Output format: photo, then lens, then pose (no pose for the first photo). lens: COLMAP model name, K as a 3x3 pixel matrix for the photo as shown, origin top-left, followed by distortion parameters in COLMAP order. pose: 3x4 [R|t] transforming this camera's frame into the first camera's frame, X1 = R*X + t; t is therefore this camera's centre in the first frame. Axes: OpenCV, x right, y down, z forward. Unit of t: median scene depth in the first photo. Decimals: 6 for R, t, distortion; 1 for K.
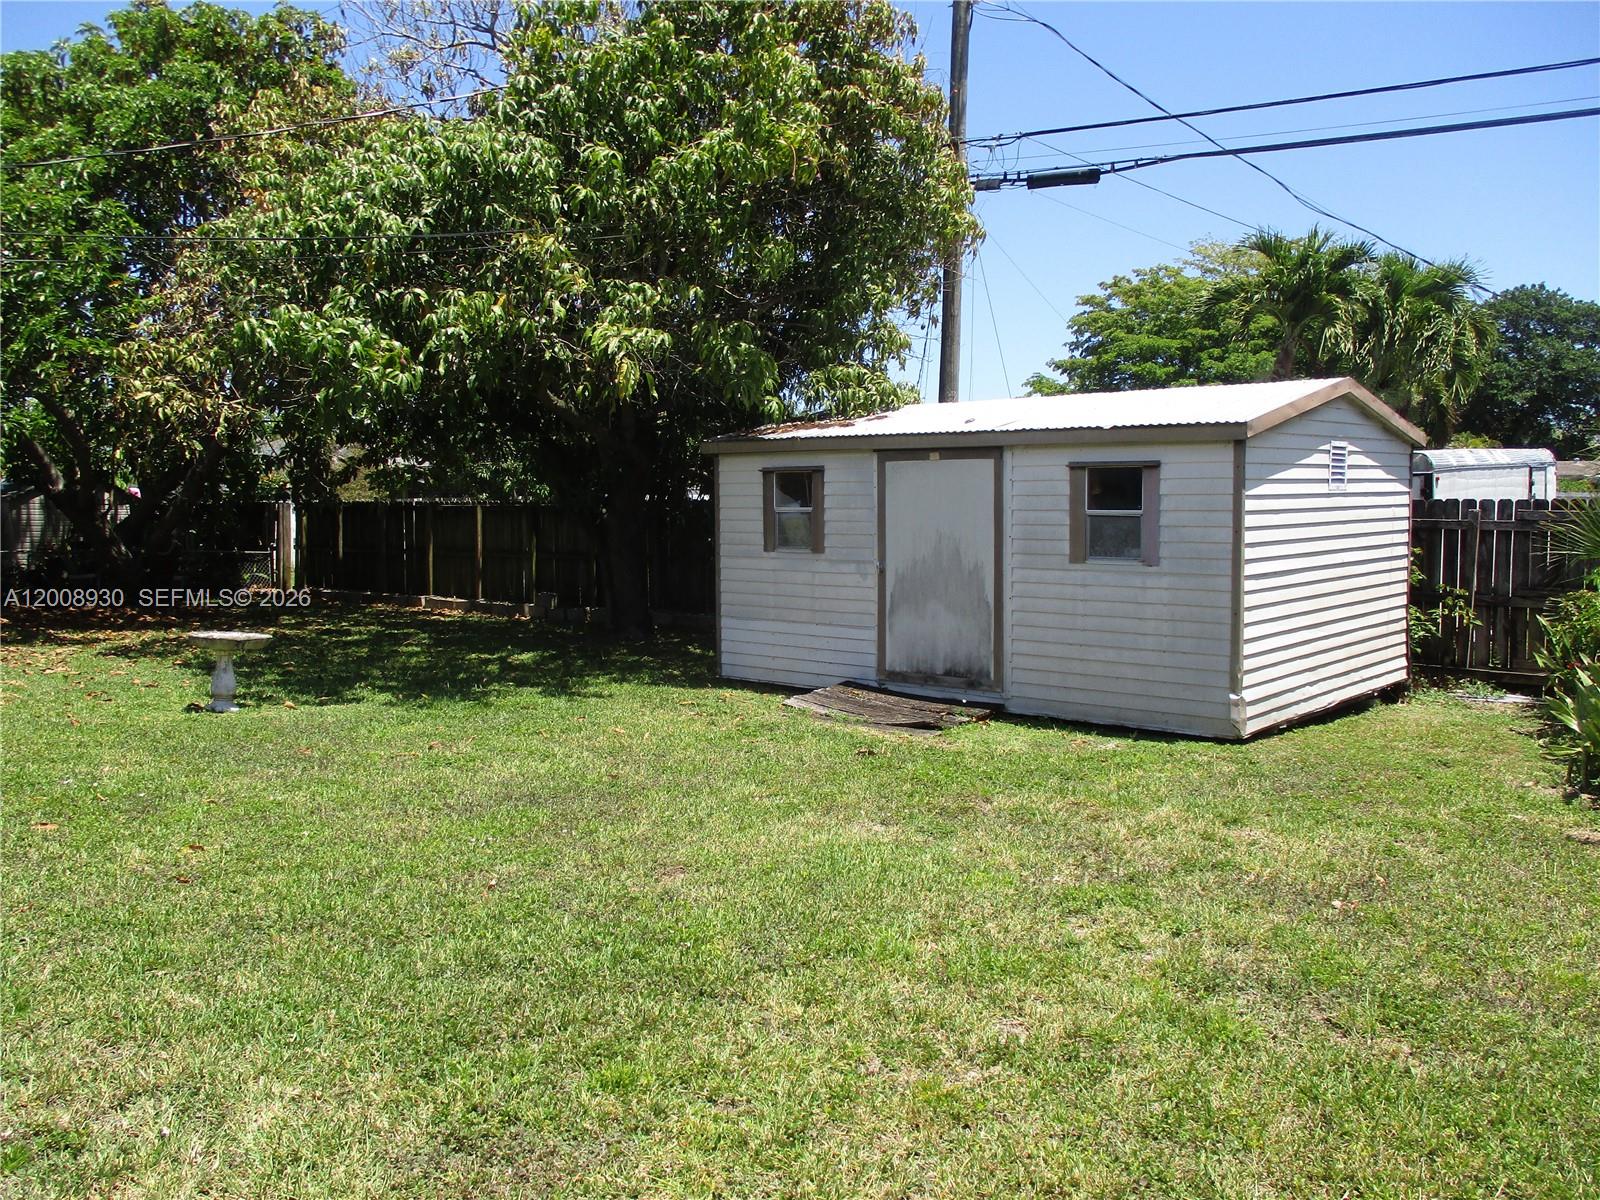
lens RADIAL K [[1335.7, 0, 801.3], [0, 1335.7, 592.1], [0, 0, 1]] dist [-0.030836, 0.016885]
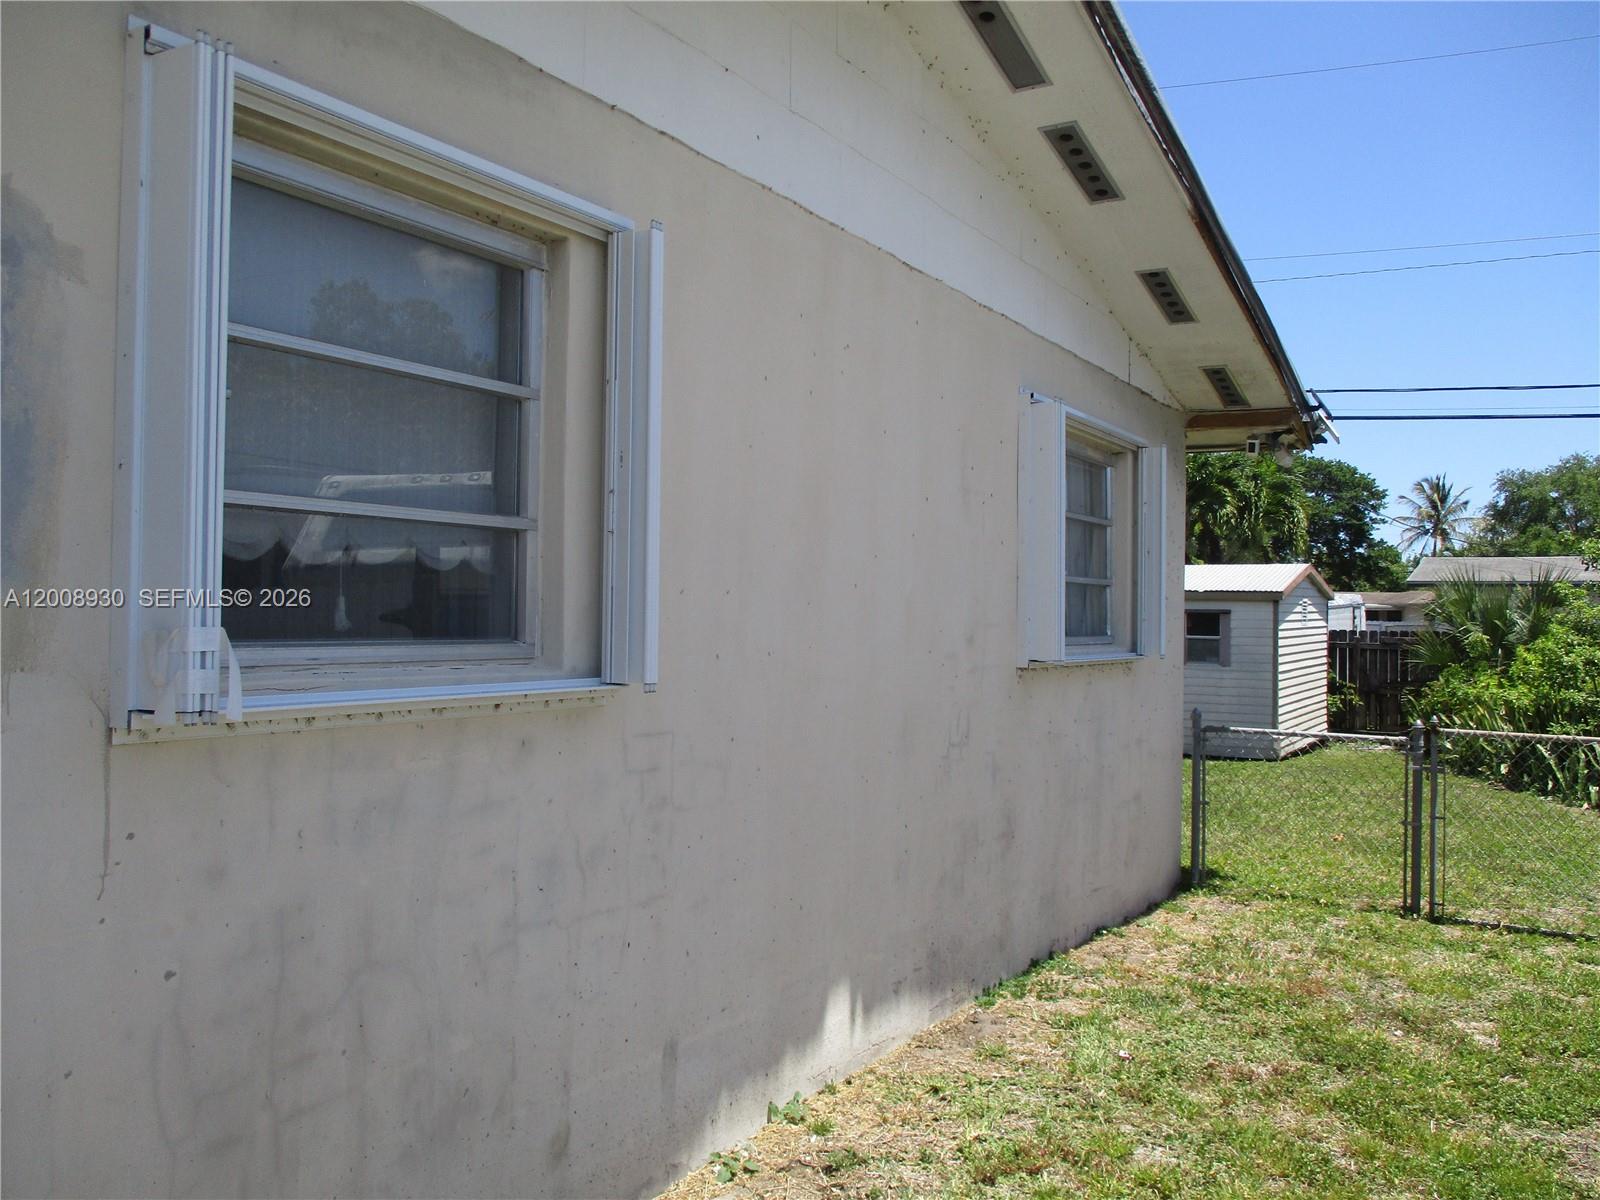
lens RADIAL K [[1335.7, 0, 803.5], [0, 1335.7, 603.2], [0, 0, 1]] dist [-0.030836, 0.016885]
pose [[0.983302, 0.017008, 0.181185, -0.632278], [-0.003333, 0.997139, -0.075513, 0.033393], [-0.181951, 0.073648, 0.980546, -0.689161]]
